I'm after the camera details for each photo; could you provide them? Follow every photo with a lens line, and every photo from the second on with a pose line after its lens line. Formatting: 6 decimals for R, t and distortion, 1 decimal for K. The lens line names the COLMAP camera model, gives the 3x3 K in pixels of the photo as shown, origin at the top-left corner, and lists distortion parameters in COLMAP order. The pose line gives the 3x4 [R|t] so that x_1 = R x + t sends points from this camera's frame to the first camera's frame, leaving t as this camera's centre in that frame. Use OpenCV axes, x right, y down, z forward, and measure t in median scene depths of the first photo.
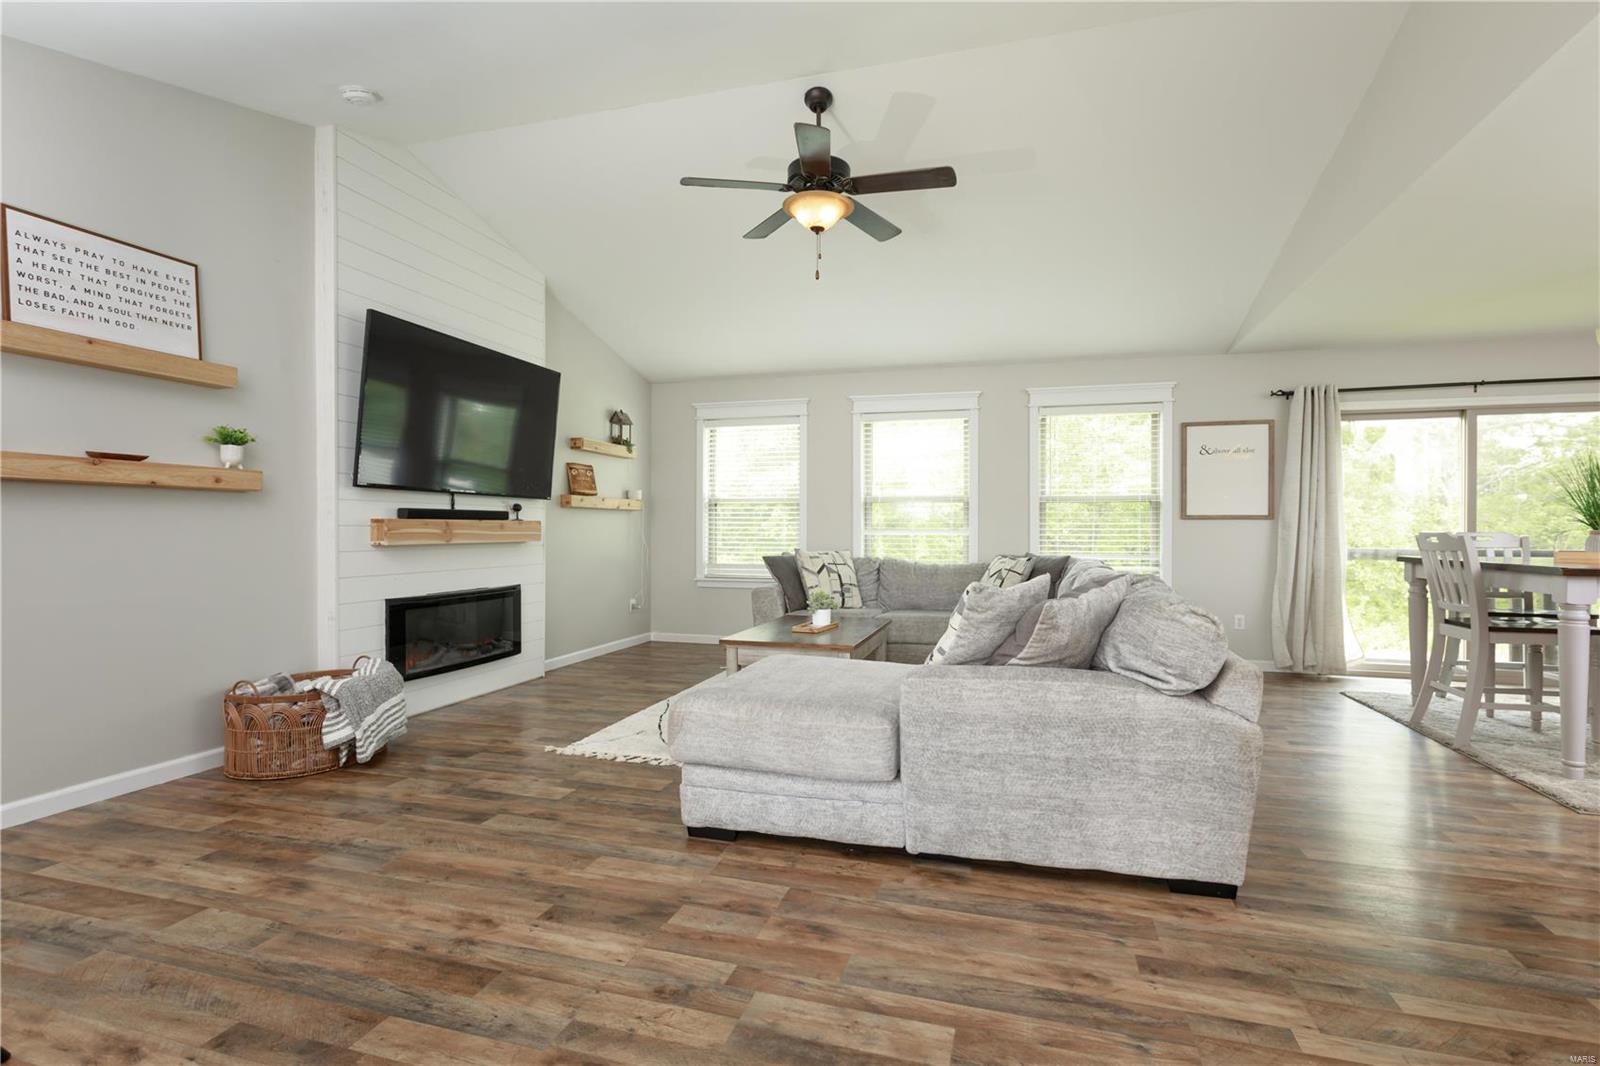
lens RADIAL K [[731.9, 0, 809.5], [0, 731.9, 525.6], [0, 0, 1]] dist [0.002773, -0.001765]
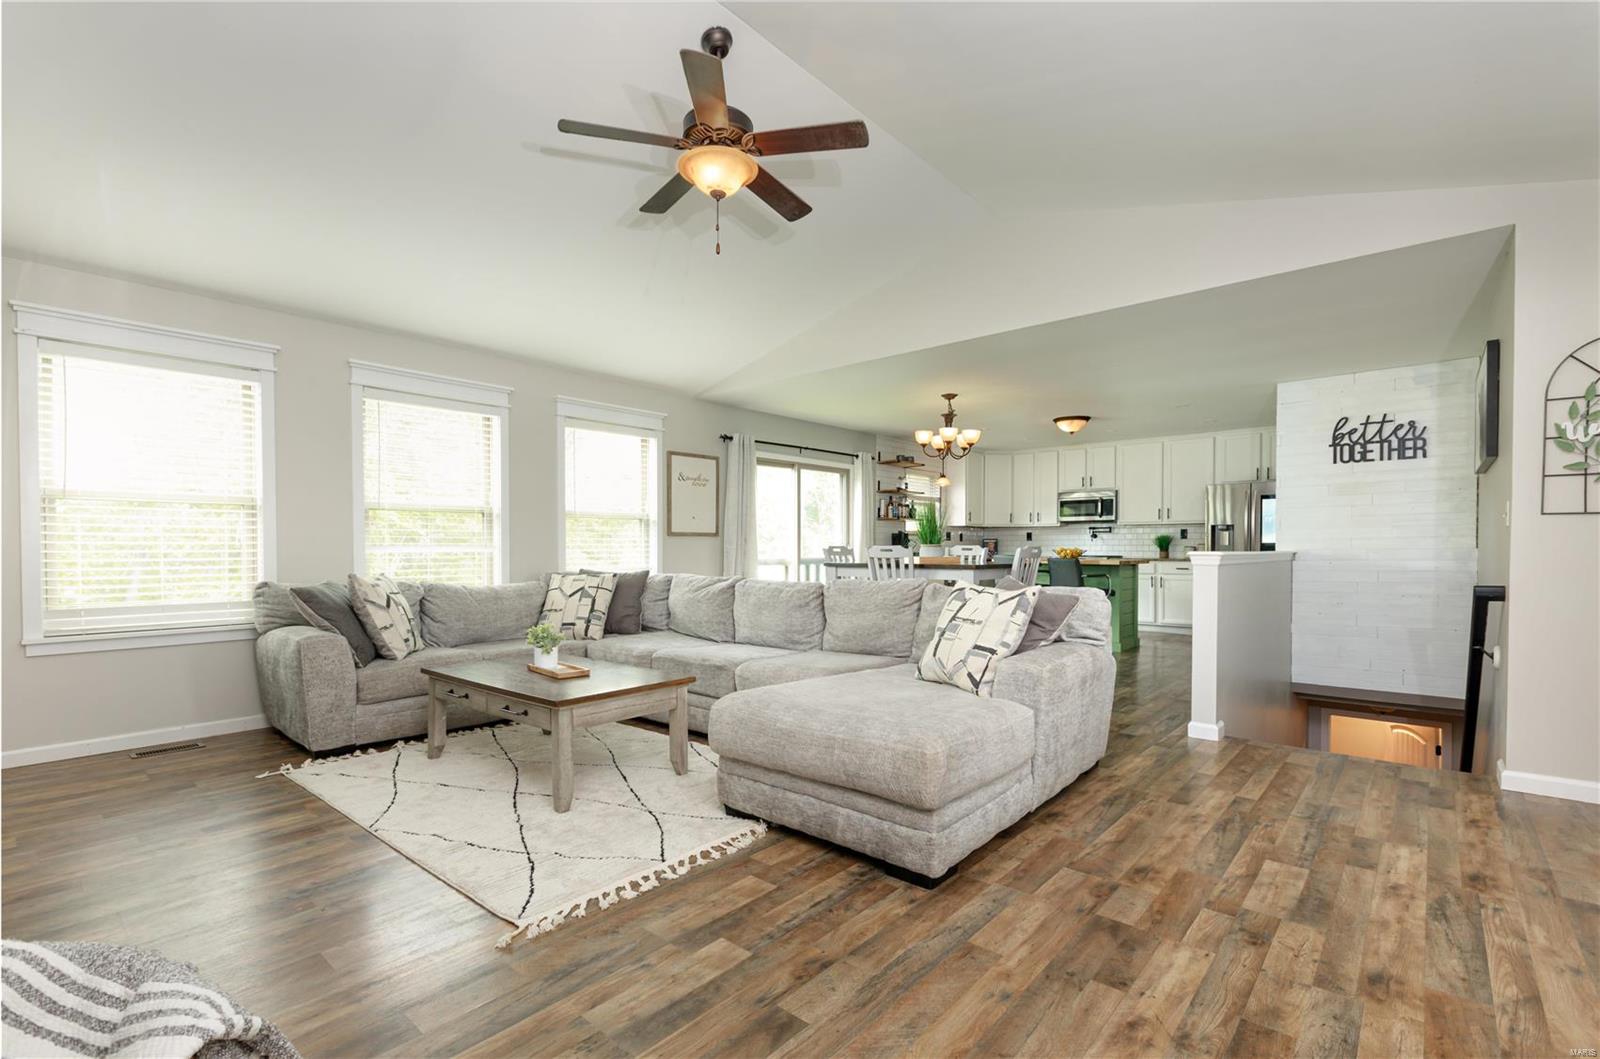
lens RADIAL K [[731.9, 0, 808.7], [0, 731.9, 521.8], [0, 0, 1]] dist [0.002773, -0.001765]
pose [[0.434563, 0.024328, 0.900313, -1.168491], [-0.001370, 0.999652, -0.026351, 0.002683], [-0.900641, 0.010218, 0.434445, 0.838917]]
